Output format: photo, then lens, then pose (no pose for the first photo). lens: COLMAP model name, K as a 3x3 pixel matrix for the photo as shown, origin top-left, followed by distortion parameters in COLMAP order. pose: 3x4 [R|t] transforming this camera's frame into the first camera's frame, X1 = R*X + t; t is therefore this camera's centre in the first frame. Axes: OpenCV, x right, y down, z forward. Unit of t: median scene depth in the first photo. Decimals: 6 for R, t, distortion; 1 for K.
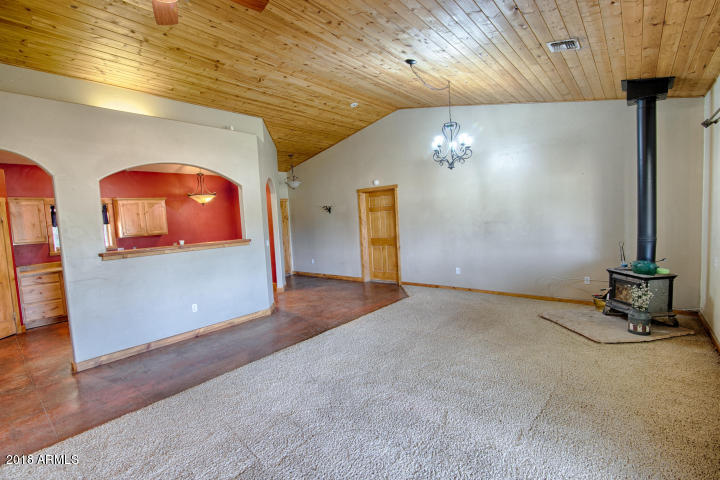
lens RADIAL K [[326.4, 0, 357.5], [0, 326.4, 242.2], [0, 0, 1]] dist [-0.022824, 0.001710]
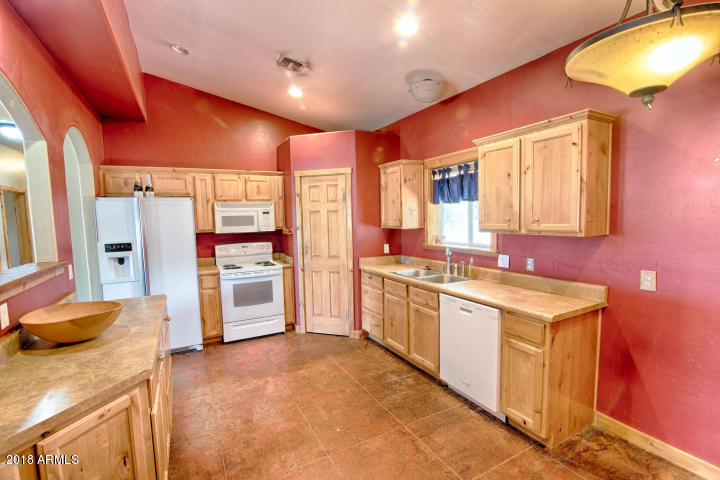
lens RADIAL K [[326.4, 0, 361.8], [0, 326.4, 240.0], [0, 0, 1]] dist [-0.022824, 0.001710]
pose [[-0.354704, 0.134880, -0.925199, -0.322001], [-0.030775, 0.987319, 0.155735, -0.081829], [0.934472, 0.083713, -0.346055, 1.211893]]
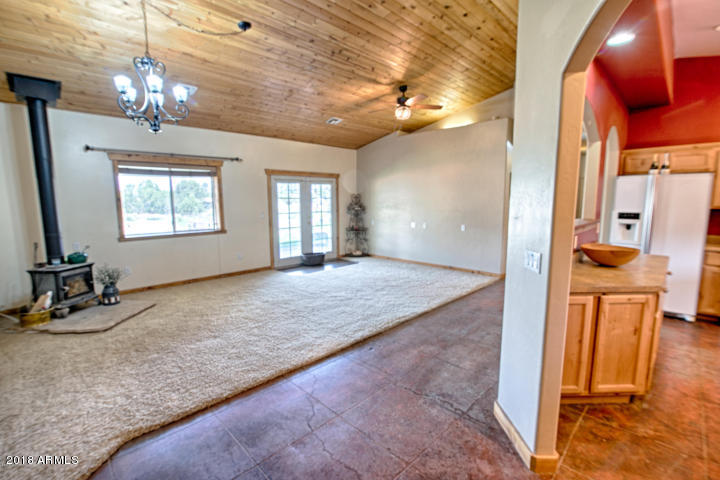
lens RADIAL K [[326.4, 0, 355.2], [0, 326.4, 241.9], [0, 0, 1]] dist [-0.022824, 0.001710]
pose [[-0.993685, 0.050002, 0.100453, -0.143126], [0.069739, 0.976530, 0.203776, -0.100205], [-0.087906, 0.209495, -0.973850, 1.390913]]
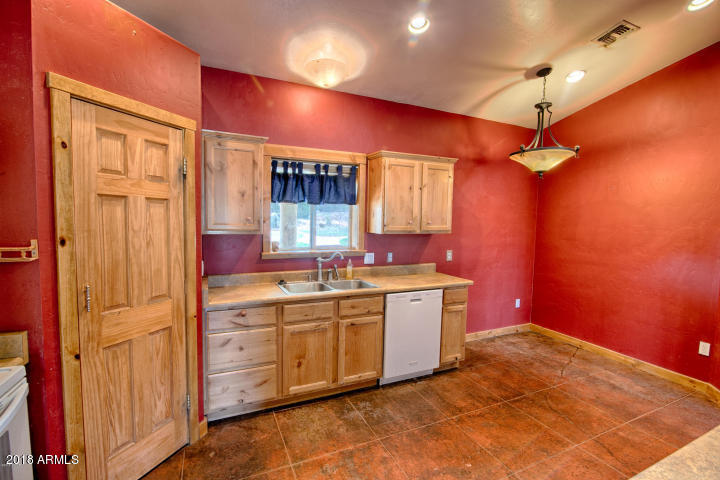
lens RADIAL K [[326.4, 0, 356.9], [0, 326.4, 241.9], [0, 0, 1]] dist [-0.022824, 0.001710]
pose [[0.900519, 0.102268, -0.422620, -0.667600], [-0.101401, 0.994541, 0.024601, -0.013204], [0.422829, 0.020701, 0.905973, 0.652896]]
